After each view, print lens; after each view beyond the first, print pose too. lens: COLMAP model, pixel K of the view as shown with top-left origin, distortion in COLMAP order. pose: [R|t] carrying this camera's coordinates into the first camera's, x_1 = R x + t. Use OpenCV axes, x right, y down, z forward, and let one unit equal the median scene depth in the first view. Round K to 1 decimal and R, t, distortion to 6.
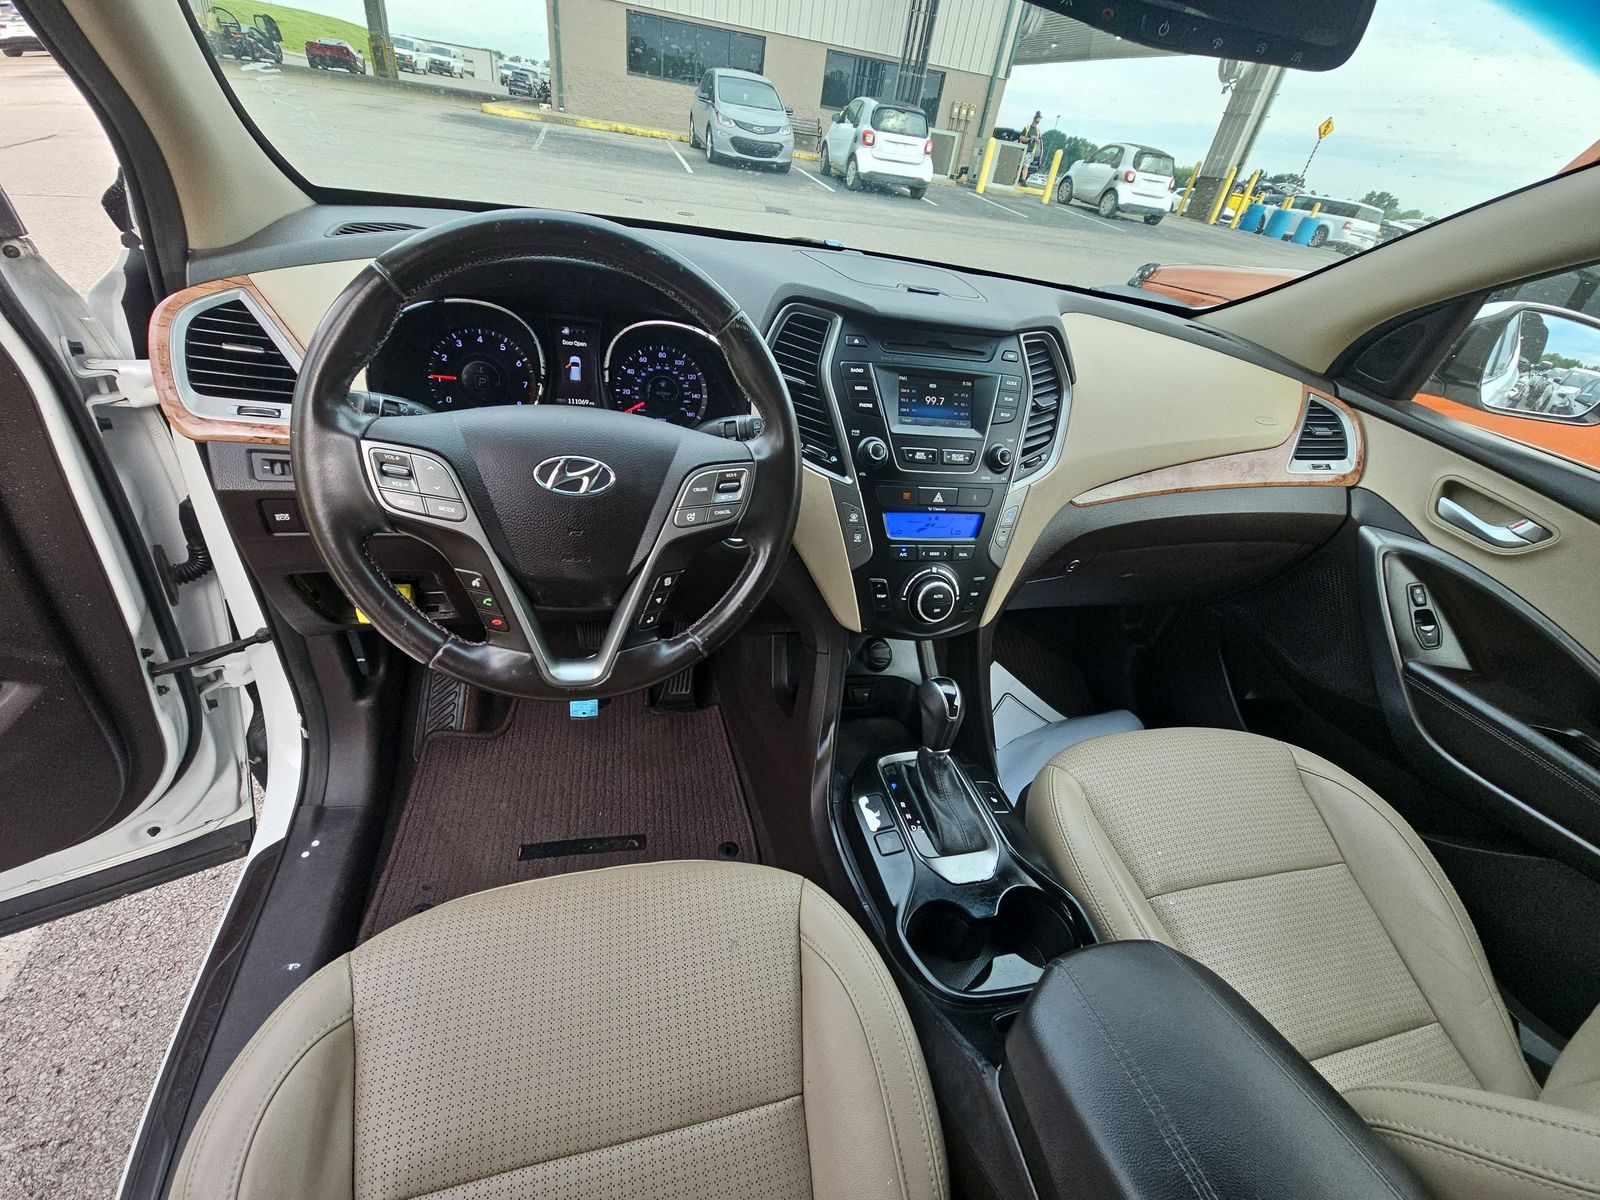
lens RADIAL K [[659.2, 0, 800.0], [0, 659.2, 600.0], [0, 0, 1]] dist [0.001470, -0.000311]
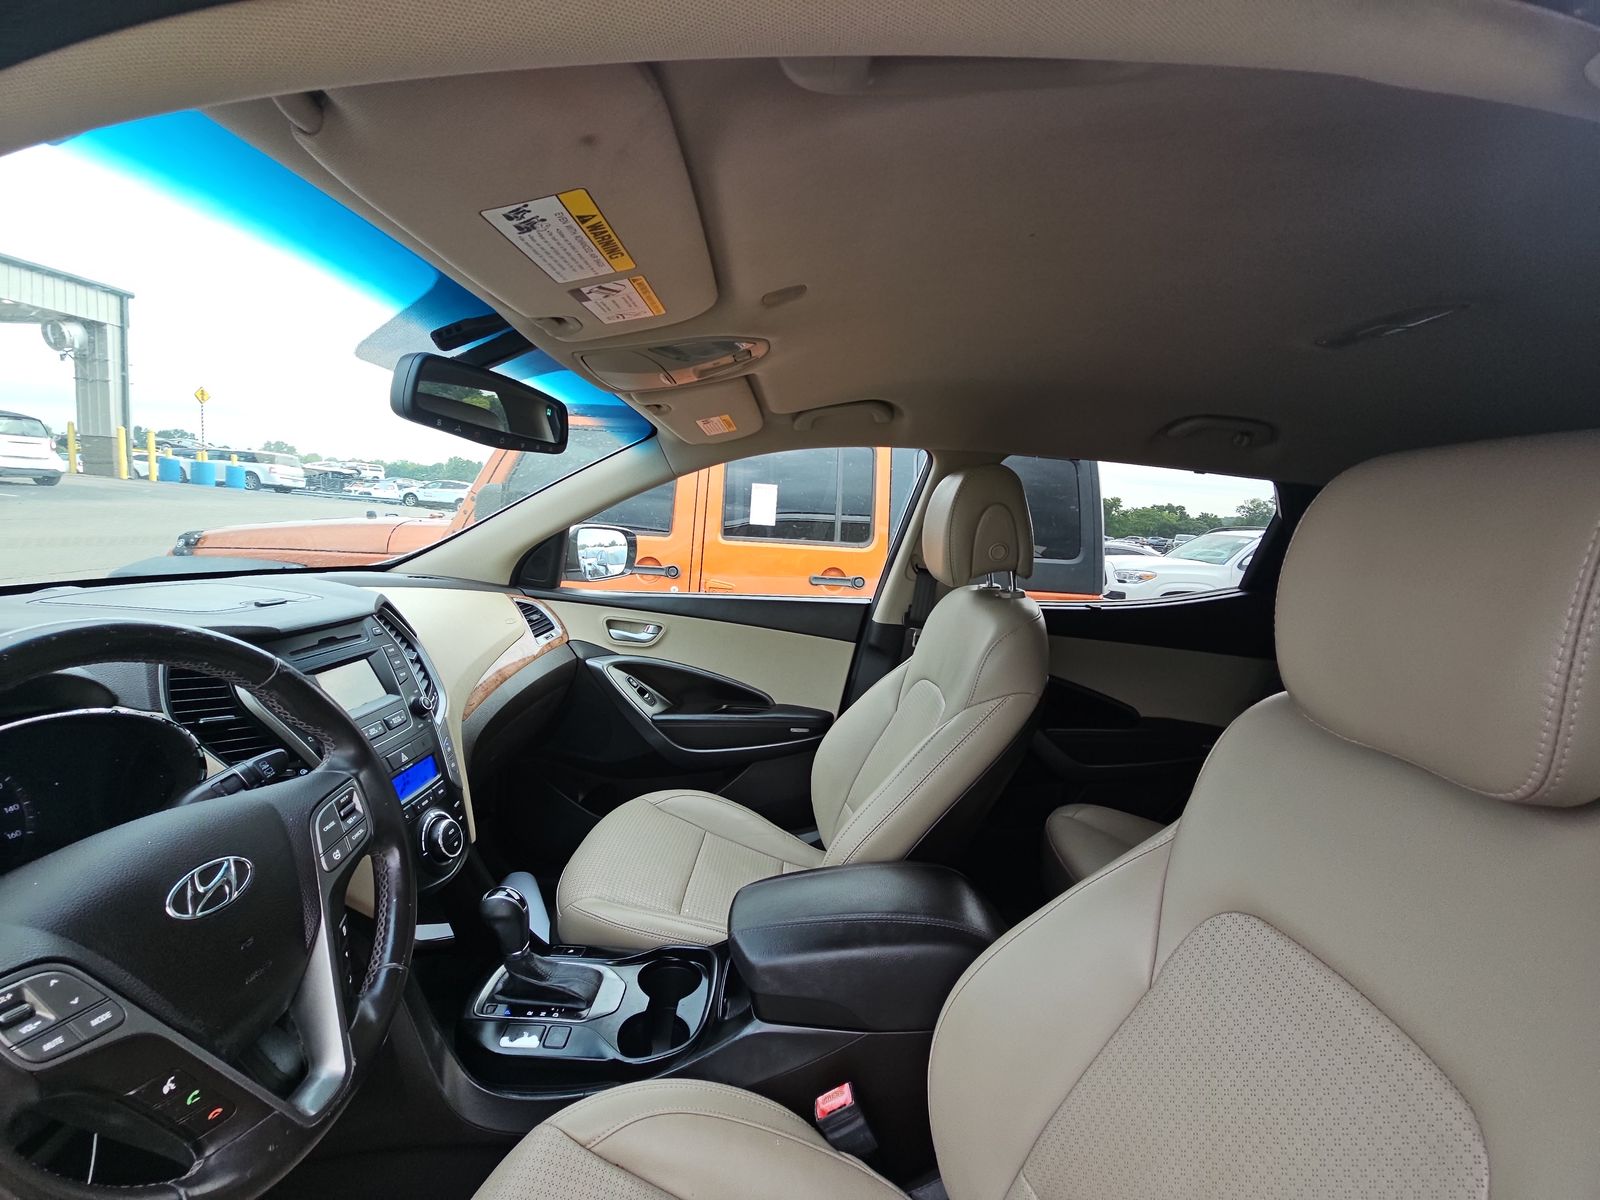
lens RADIAL K [[656.6, 0, 797.1], [0, 656.6, 580.8], [0, 0, 1]] dist [-0.000191, -0.000156]
pose [[0.264435, -0.222648, 0.938351, -0.567856], [0.526355, 0.848610, 0.053023, -0.114578], [-0.808099, 0.479885, 0.341594, -0.049944]]
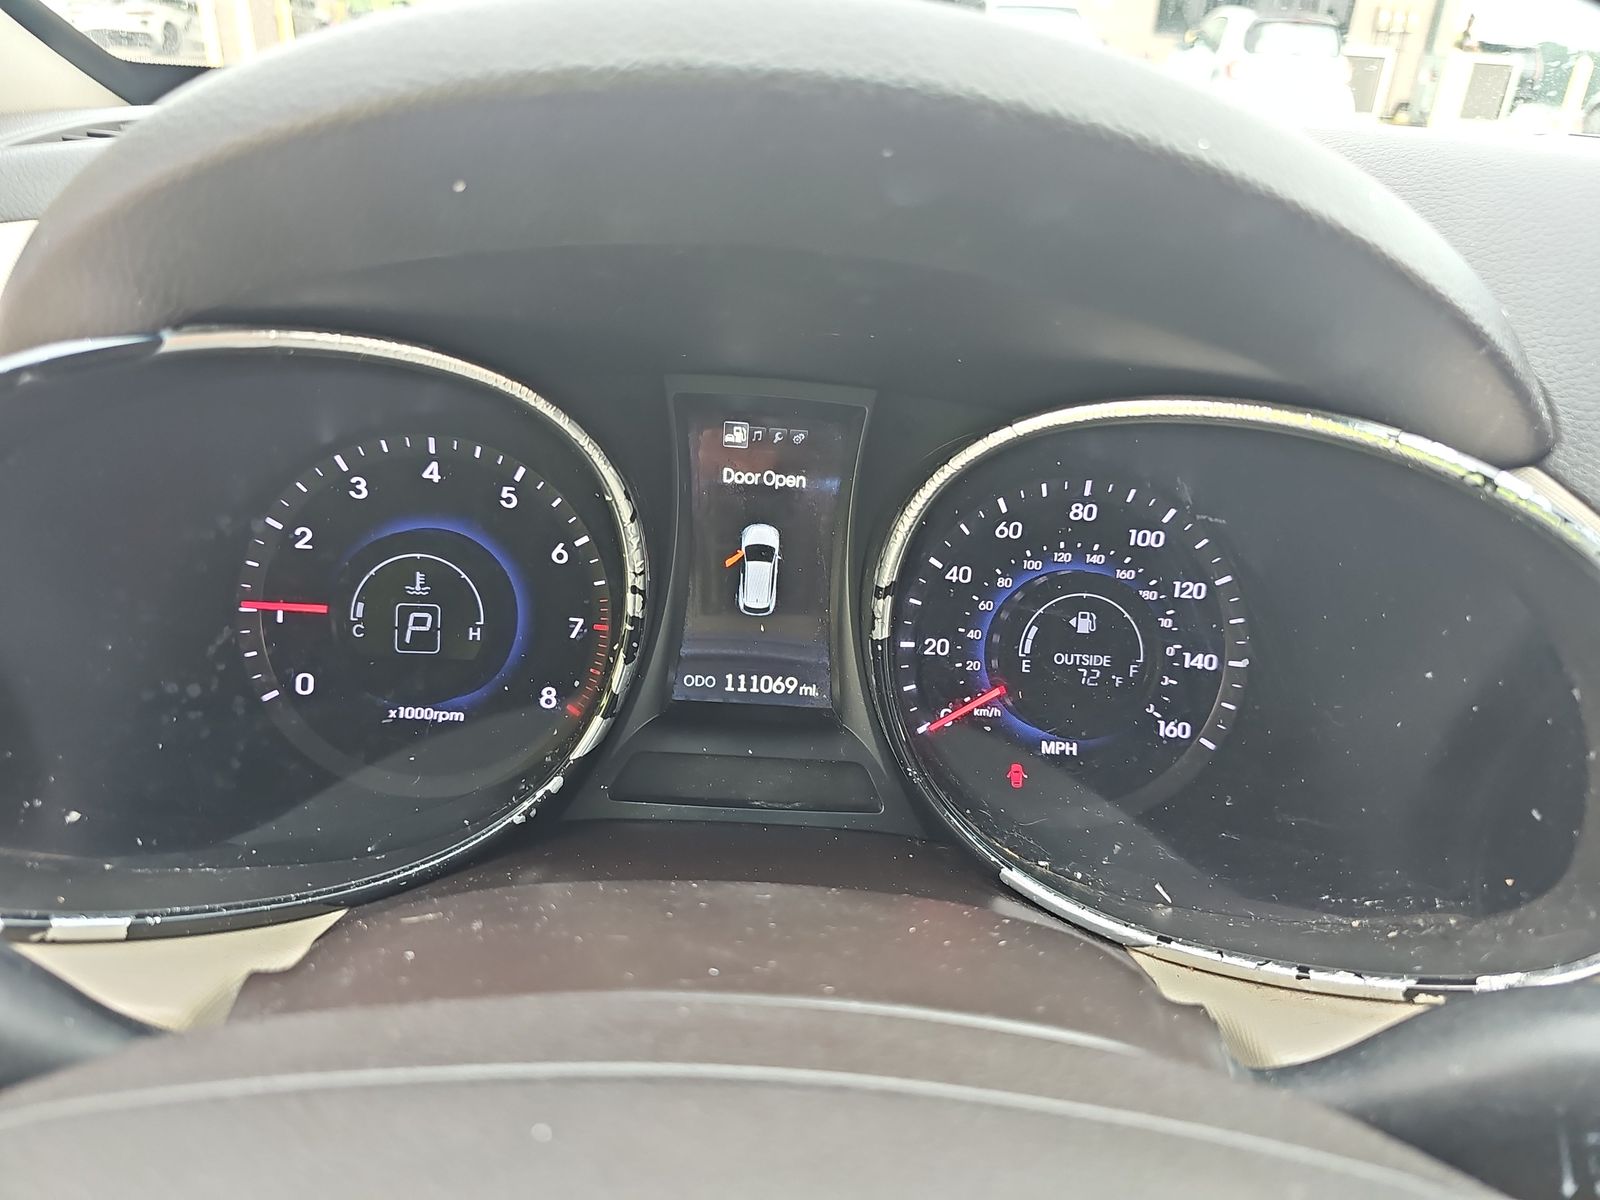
lens RADIAL K [[1073.8, 0, 802.7], [0, 1073.8, 588.2], [0, 0, 1]] dist [0.035063, -0.043377]
pose [[0.965555, 0.027113, -0.258784, -0.211317], [-0.075334, 0.981090, -0.178292, -0.266589], [0.249056, 0.191646, 0.949338, 0.594763]]
